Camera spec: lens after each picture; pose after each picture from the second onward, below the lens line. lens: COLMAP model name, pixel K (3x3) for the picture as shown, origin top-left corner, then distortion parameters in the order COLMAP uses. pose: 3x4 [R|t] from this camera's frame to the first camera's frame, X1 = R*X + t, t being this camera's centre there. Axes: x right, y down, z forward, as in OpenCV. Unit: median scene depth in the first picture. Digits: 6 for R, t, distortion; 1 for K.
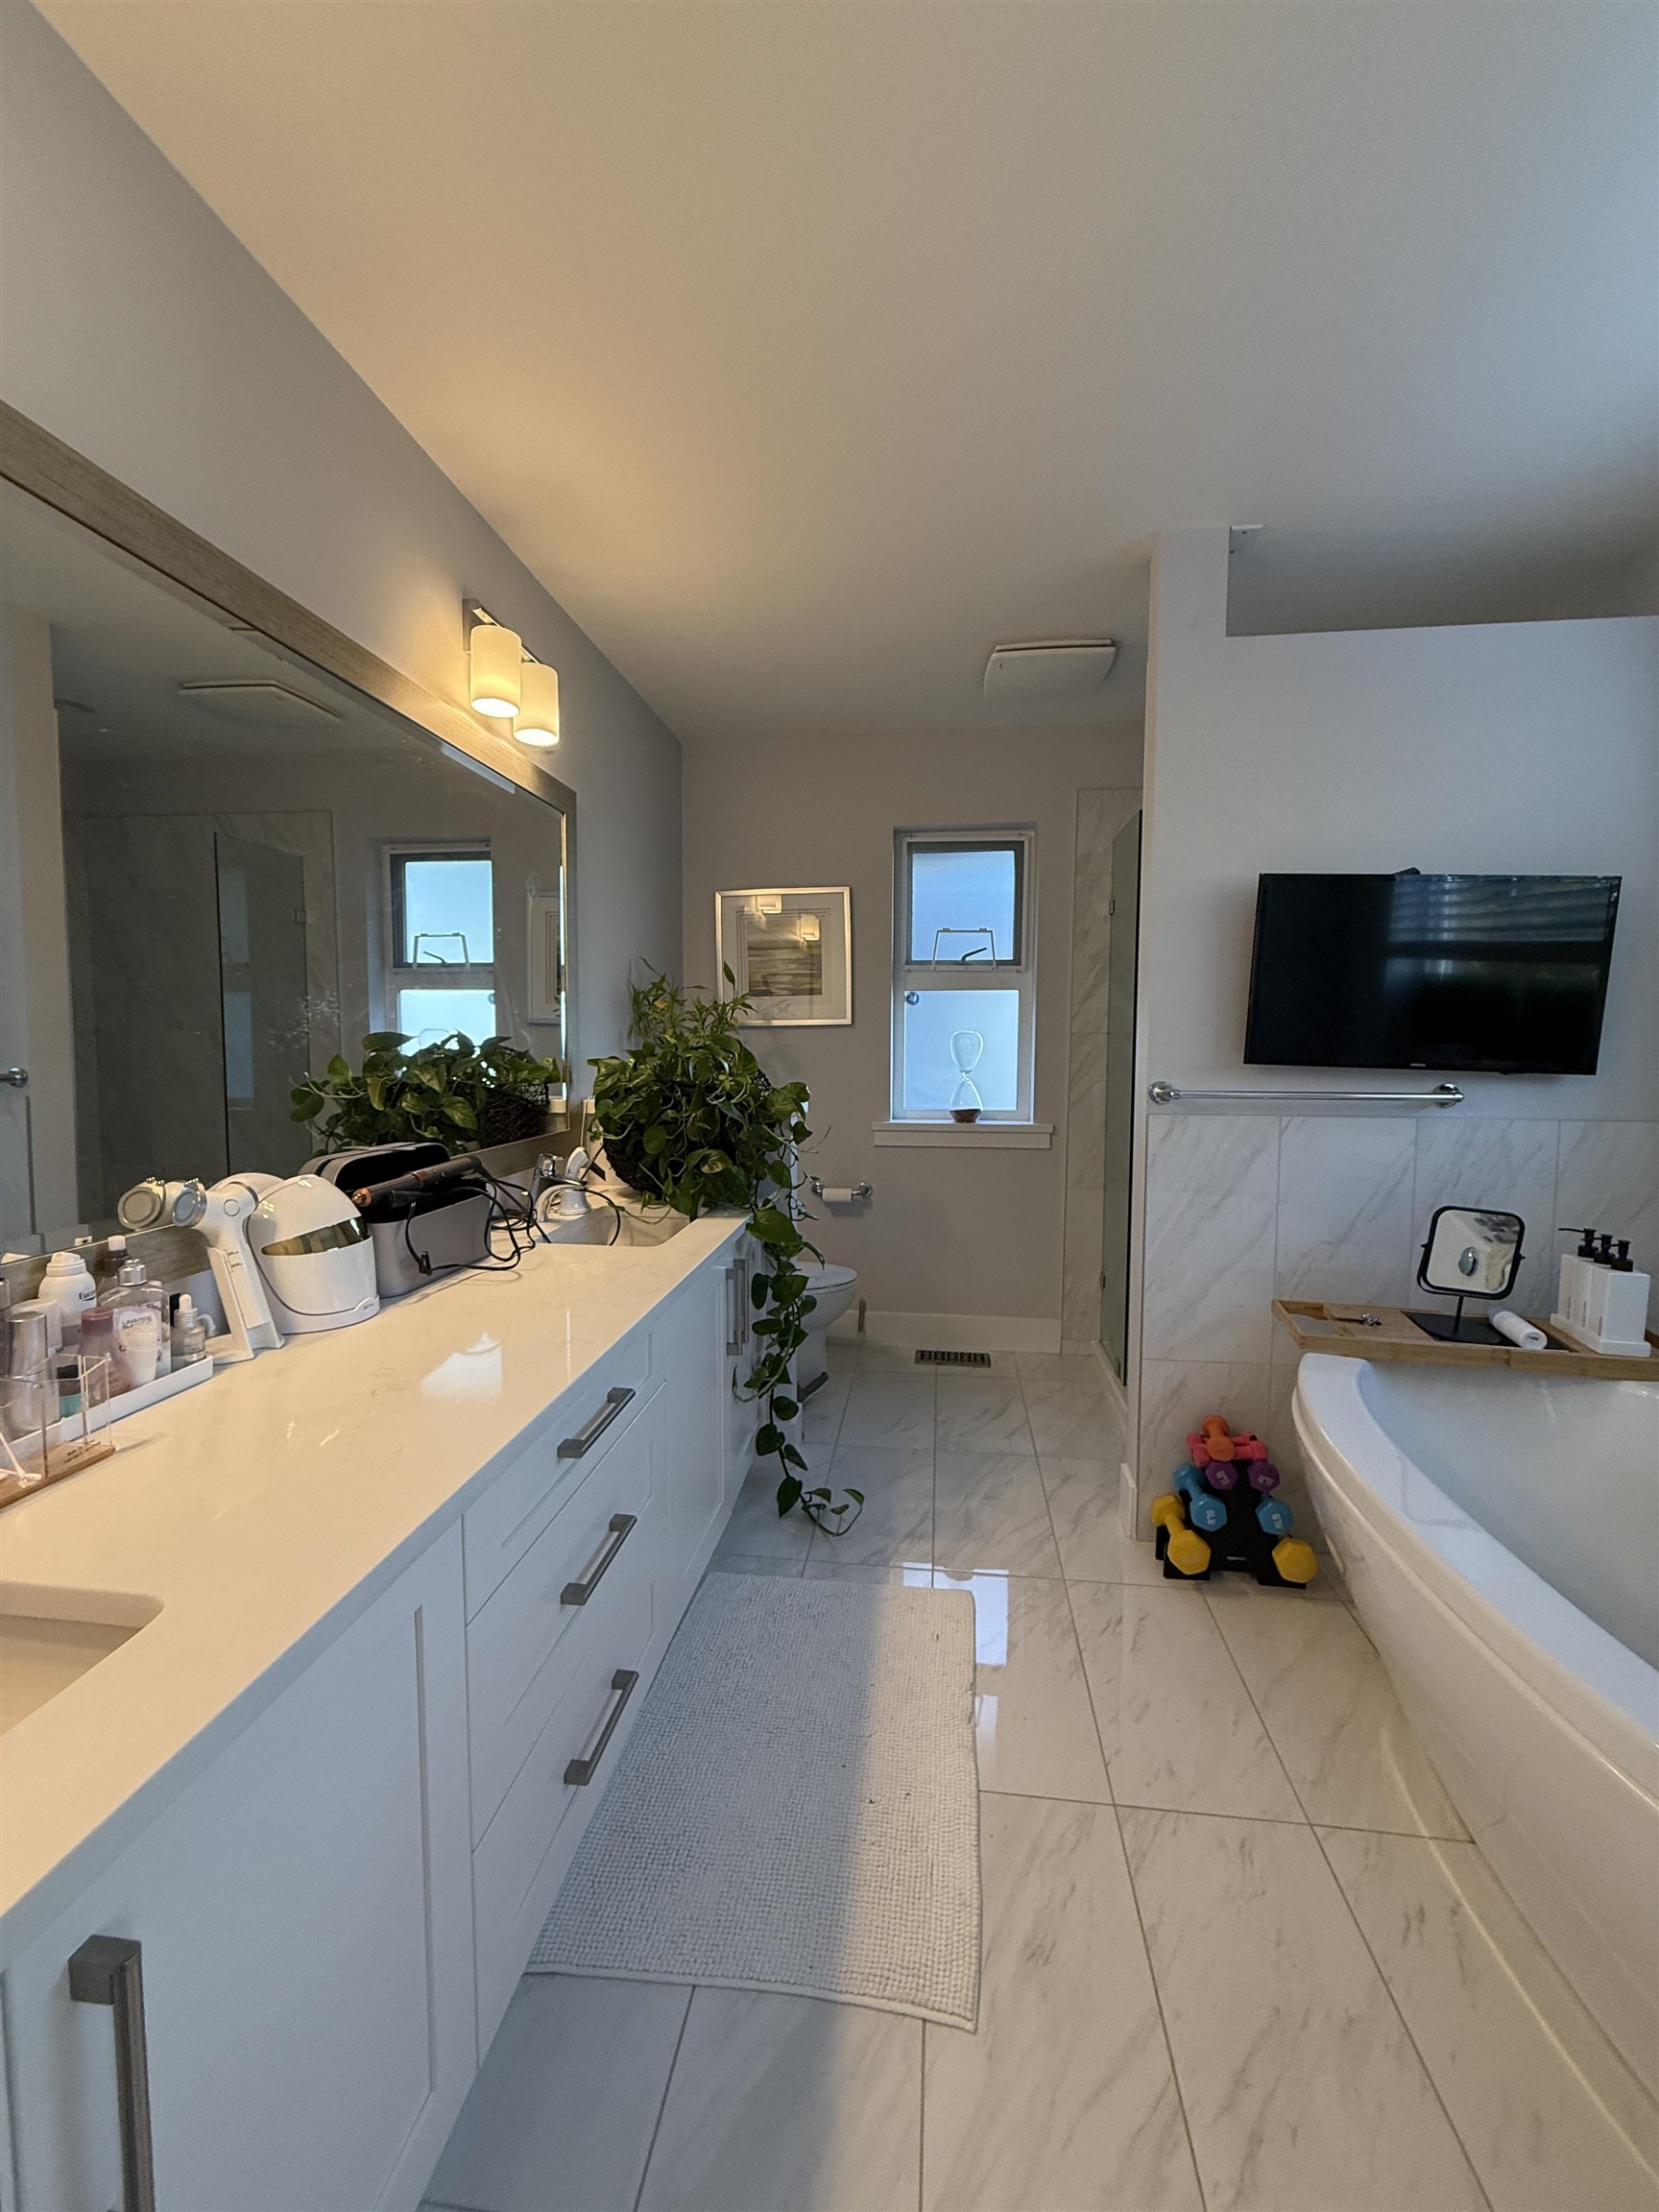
lens RADIAL K [[878.0, 0, 829.1], [0, 878.0, 1100.2], [0, 0, 1]] dist [-0.000569, -0.000369]
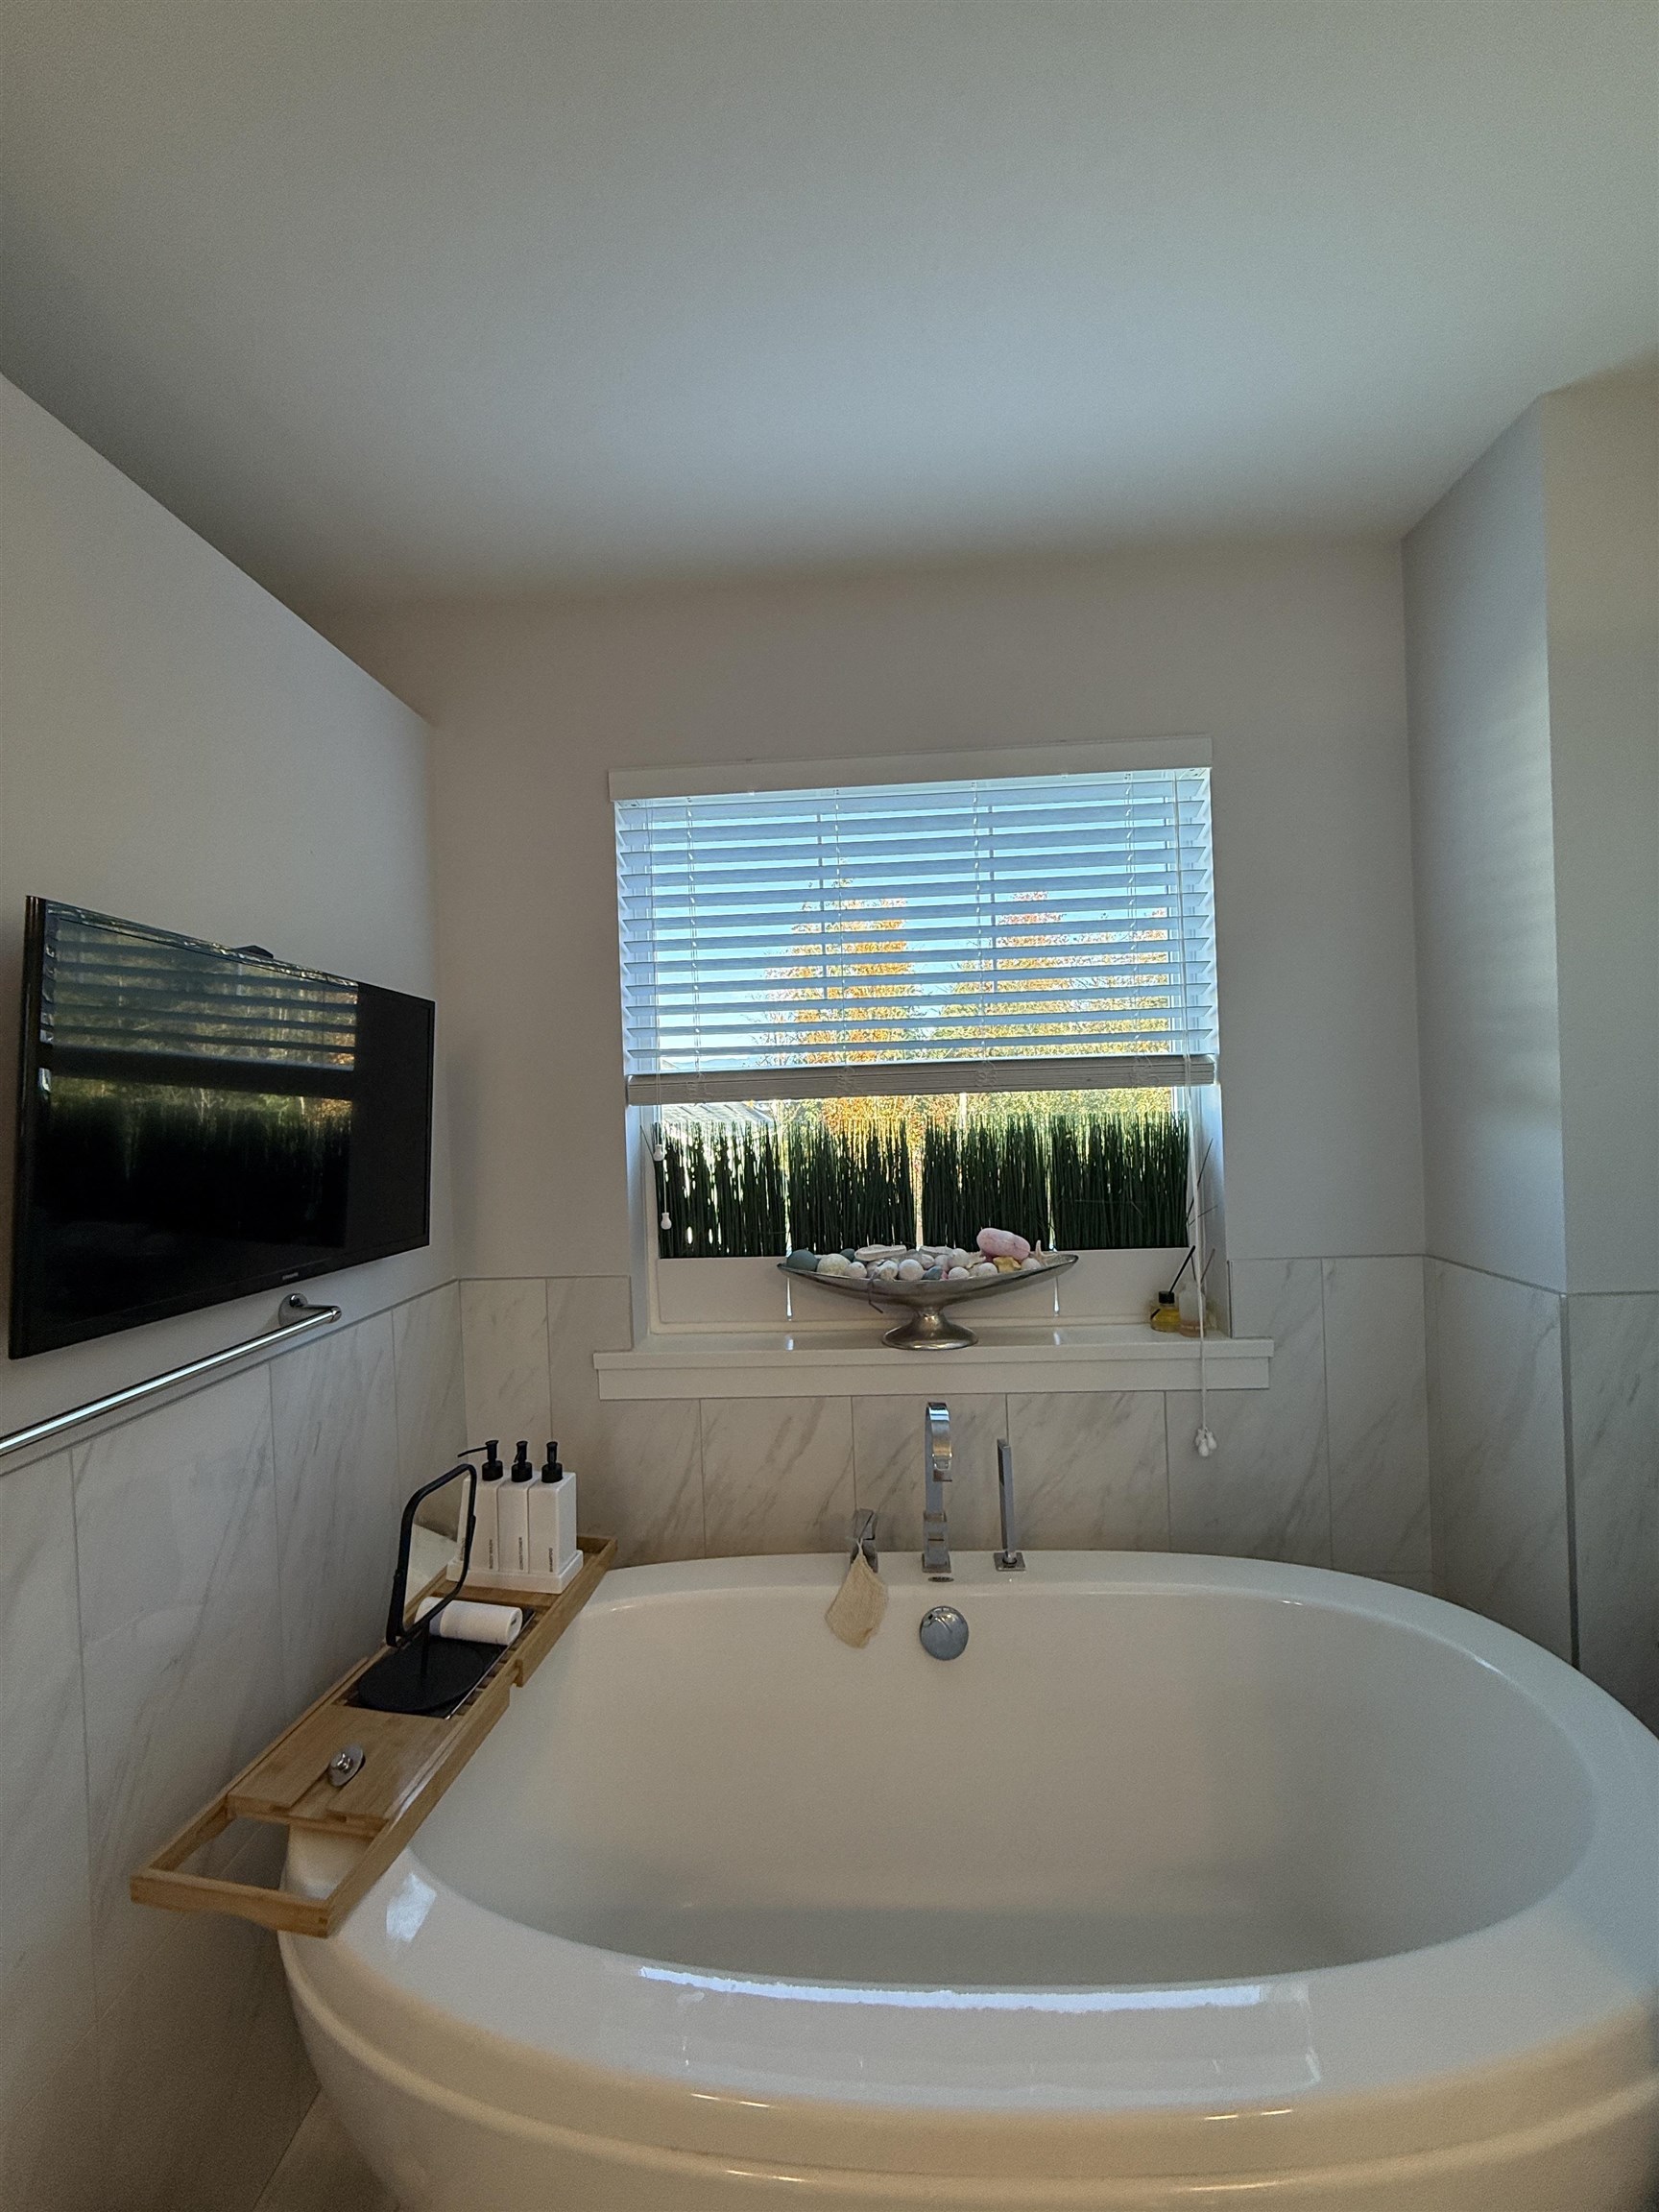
lens RADIAL K [[878.0, 0, 829.1], [0, 878.0, 1100.2], [0, 0, 1]] dist [-0.000569, -0.000369]
pose [[-0.074439, 0.007331, 0.997199, 0.057330], [0.111294, 0.993787, 0.001002, -0.113361], [-0.990996, 0.111056, -0.074792, 0.665972]]
